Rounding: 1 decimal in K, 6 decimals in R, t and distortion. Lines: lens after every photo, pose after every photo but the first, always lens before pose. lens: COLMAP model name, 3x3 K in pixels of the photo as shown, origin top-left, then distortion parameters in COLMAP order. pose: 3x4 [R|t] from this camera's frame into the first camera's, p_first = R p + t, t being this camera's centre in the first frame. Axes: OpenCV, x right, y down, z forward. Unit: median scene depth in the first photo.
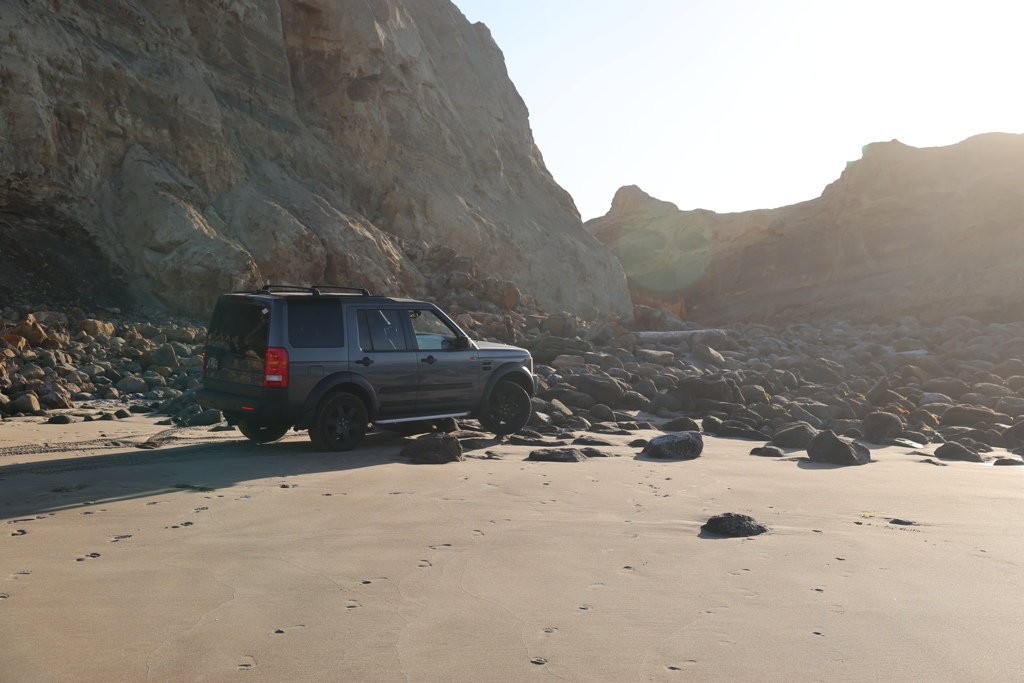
lens RADIAL K [[1248.5, 0, 513.9], [0, 1248.5, 343.3], [0, 0, 1]] dist [0.069371, 0.044583]
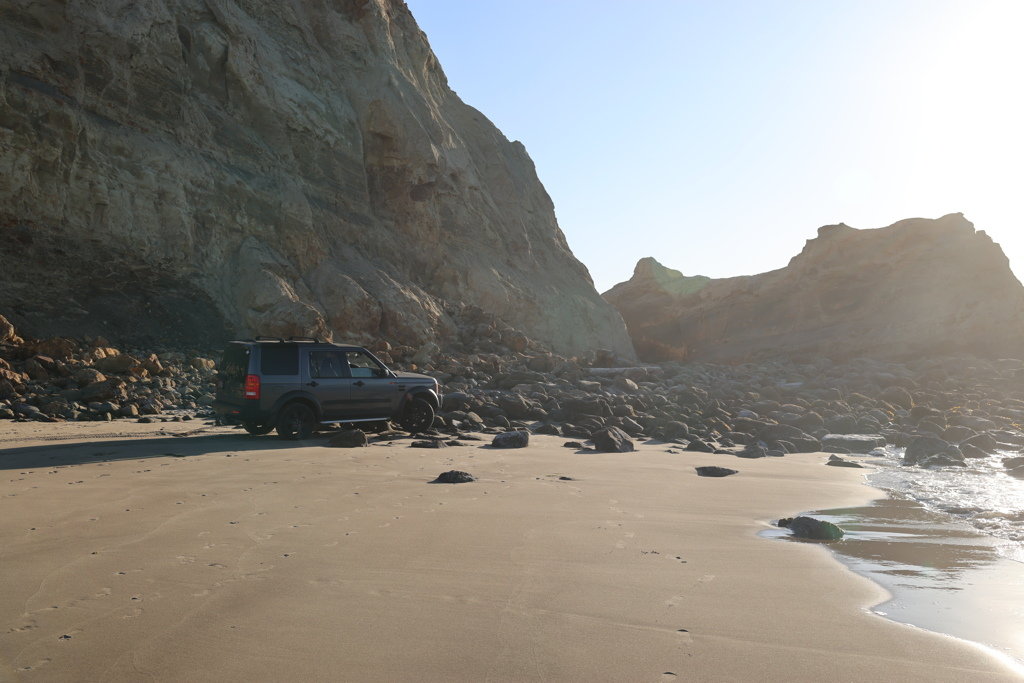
lens RADIAL K [[994.6, 0, 514.5], [0, 994.6, 341.4], [0, 0, 1]] dist [-0.015529, 0.089847]
pose [[0.995833, 0.002613, -0.091160, 0.100249], [-0.006027, 0.999289, -0.037205, 0.002287], [0.090998, 0.037600, 0.995141, -0.095498]]
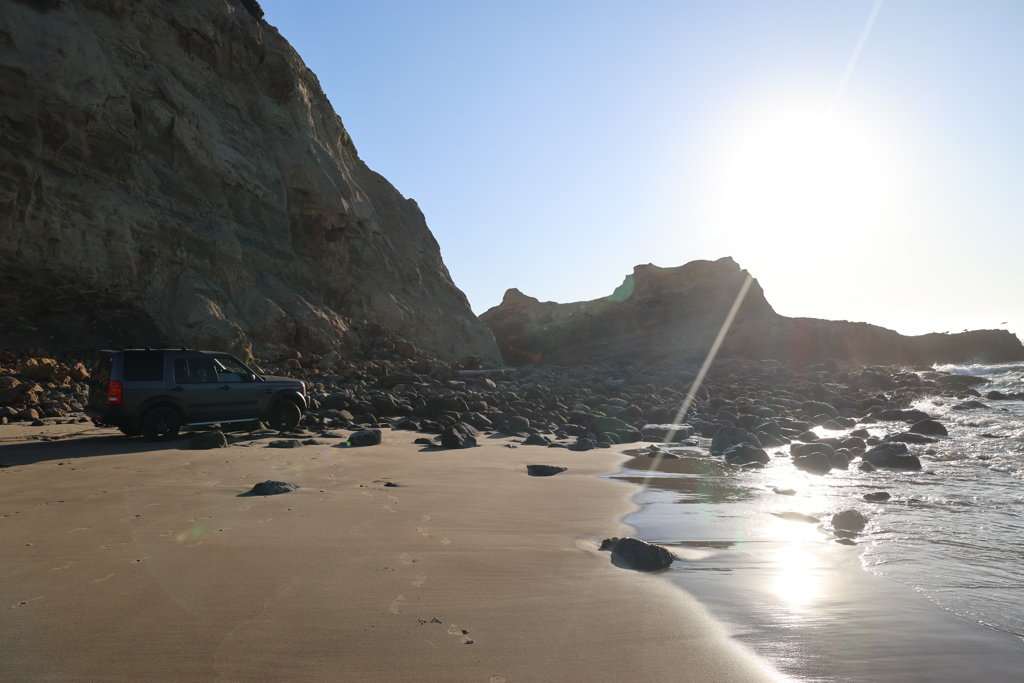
lens RADIAL K [[698.1, 0, 511.4], [0, 698.1, 344.9], [0, 0, 1]] dist [-0.114970, 0.097448]
pose [[0.999493, -0.008433, 0.030688, 0.122062], [0.009850, 0.998879, -0.046308, 0.000795], [-0.030263, 0.046587, 0.998456, 0.021669]]
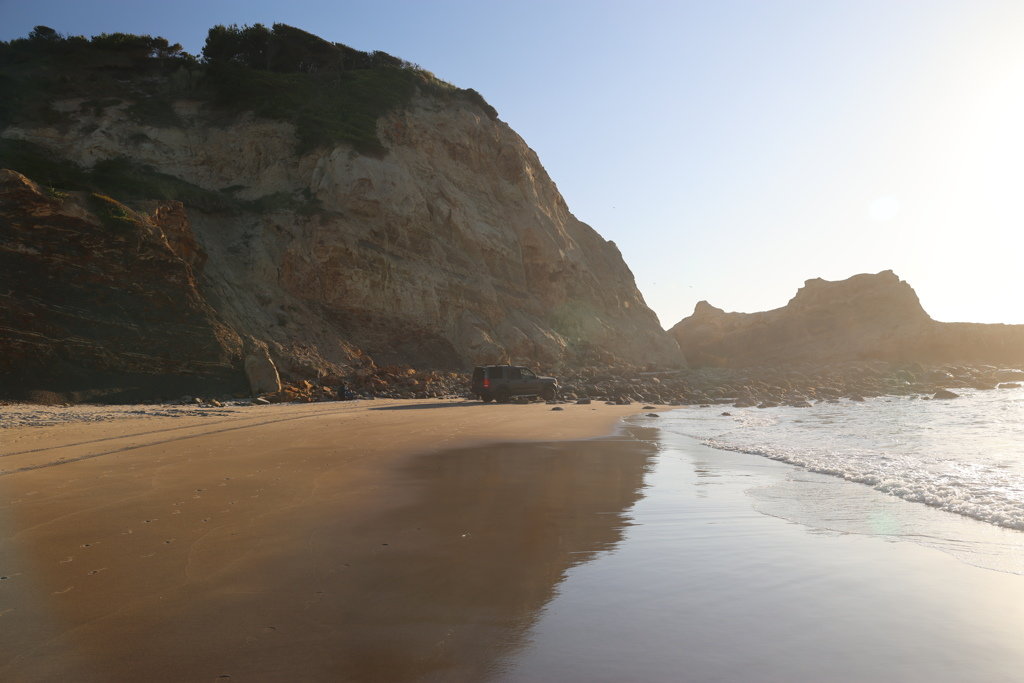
lens RADIAL K [[774.3, 0, 513.9], [0, 774.3, 341.4], [0, 0, 1]] dist [-0.088017, 0.099757]
pose [[0.967504, -0.030259, -0.251040, 0.221665], [0.016933, 0.998339, -0.055075, 0.009068], [0.252289, 0.049034, 0.966409, -0.604402]]
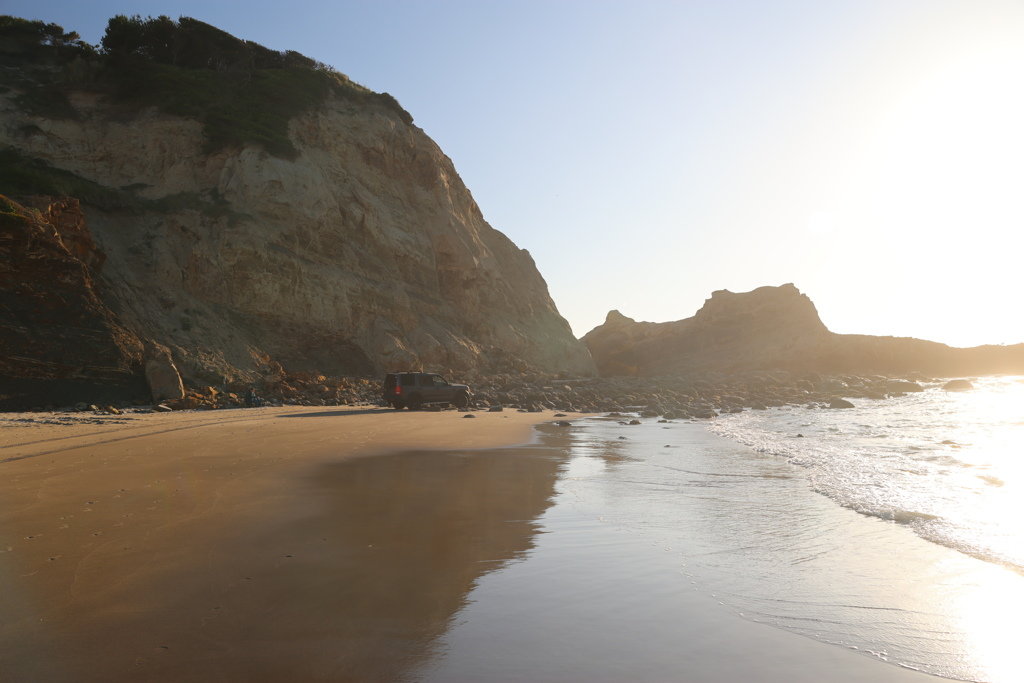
lens RADIAL K [[773.6, 0, 511.1], [0, 773.6, 344.9], [0, 0, 1]] dist [-0.087081, 0.099935]
pose [[0.989161, -0.022966, -0.145031, 0.222203], [0.014639, 0.998196, -0.058227, 0.008986], [0.146106, 0.055472, 0.987712, -0.602170]]
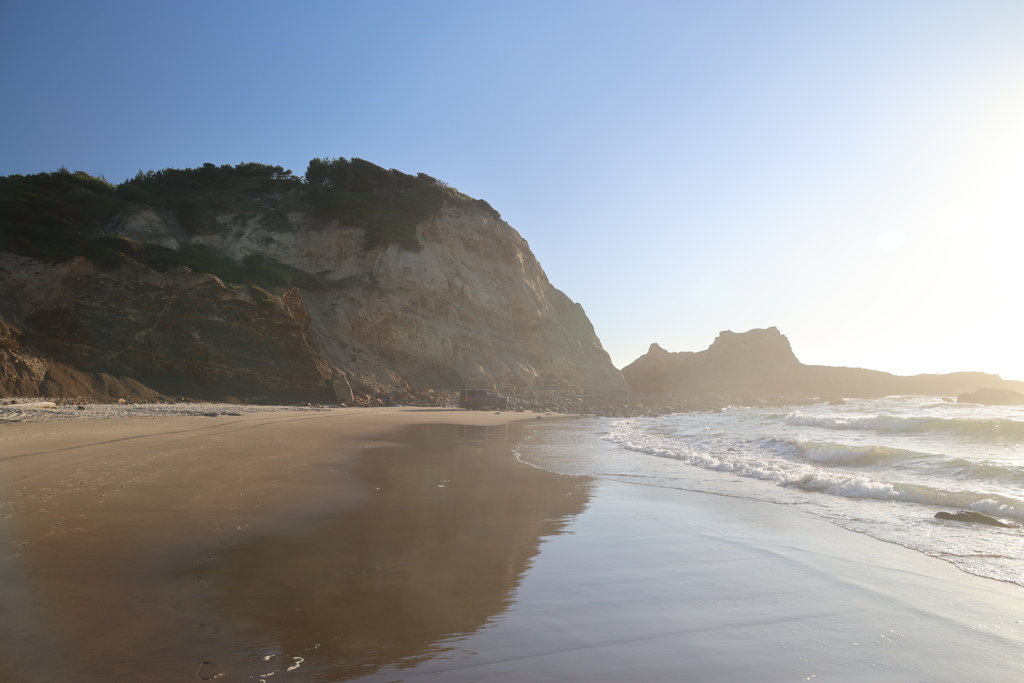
lens RADIAL K [[698.1, 0, 511.4], [0, 698.1, 344.9], [0, 0, 1]] dist [-0.114970, 0.097448]
pose [[0.951822, -0.017040, -0.306177, 0.540331], [-0.008163, 0.996693, -0.080847, 0.012200], [0.306543, 0.079451, 0.948535, -1.173907]]
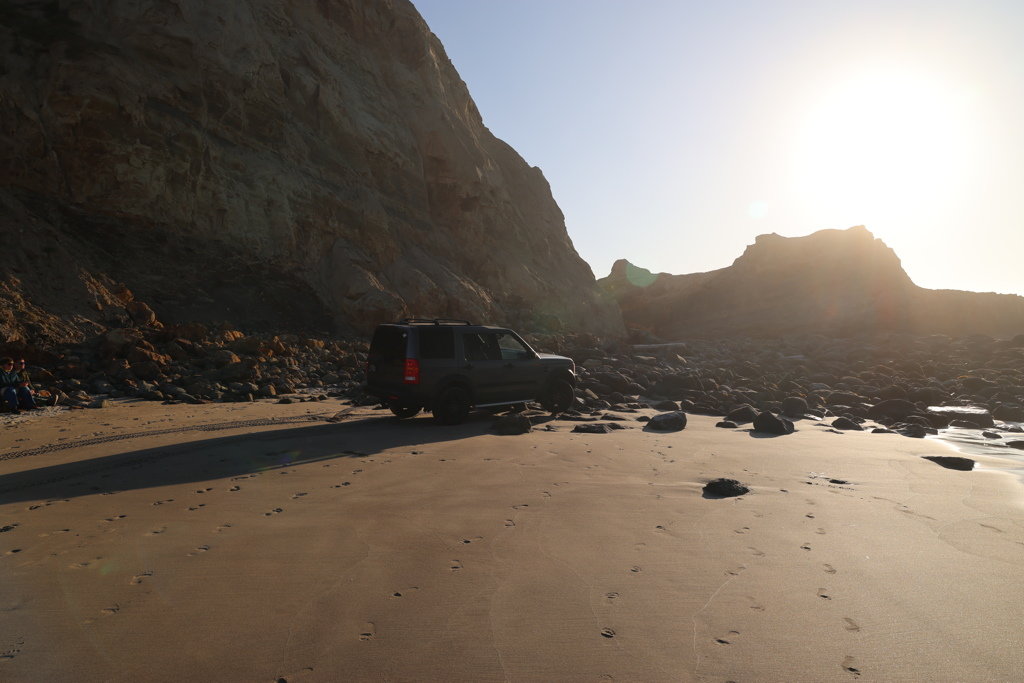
lens RADIAL K [[698.1, 0, 511.4], [0, 698.1, 344.9], [0, 0, 1]] dist [-0.114970, 0.097448]
pose [[0.998188, -0.001849, -0.060142, -0.005311], [0.001461, 0.999978, -0.006488, -0.002986], [0.060153, 0.006388, 0.998169, 0.054740]]
